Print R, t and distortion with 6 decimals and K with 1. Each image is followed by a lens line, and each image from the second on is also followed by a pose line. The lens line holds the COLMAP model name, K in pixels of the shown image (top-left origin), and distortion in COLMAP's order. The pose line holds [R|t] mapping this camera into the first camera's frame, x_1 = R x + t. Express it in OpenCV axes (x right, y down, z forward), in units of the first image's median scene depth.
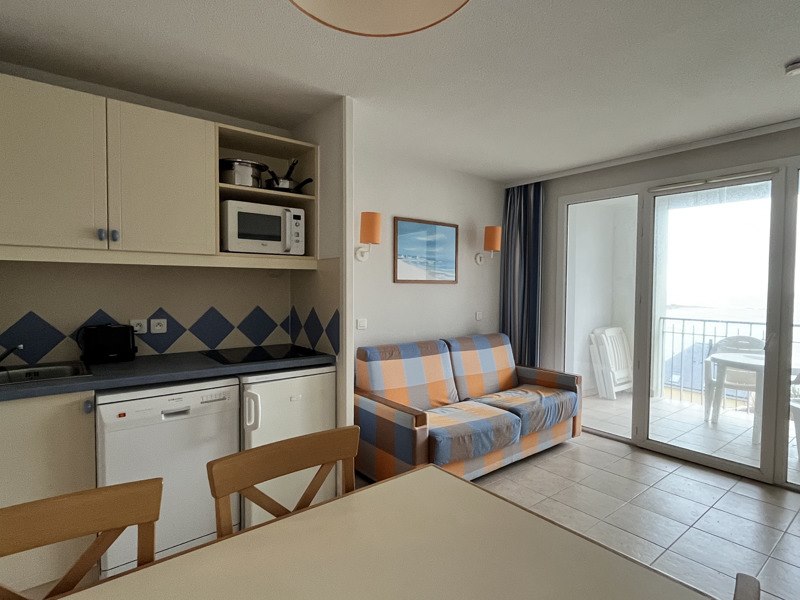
lens RADIAL K [[426.3, 0, 399.3], [0, 426.3, 301.2], [0, 0, 1]] dist [0.000934, -0.000471]
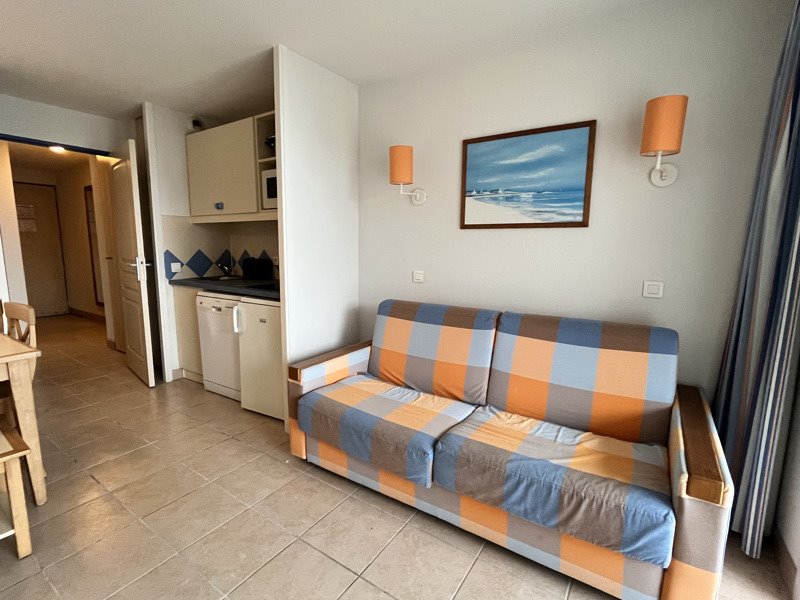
lens RADIAL K [[381.6, 0, 400.0], [0, 381.6, 301.2], [0, 0, 1]] dist [-0.011823, -0.000065]
pose [[0.309597, 0.130188, -0.941913, 0.628554], [-0.045485, 0.991477, 0.122087, 0.007460], [0.949779, 0.005045, 0.312880, 0.681408]]
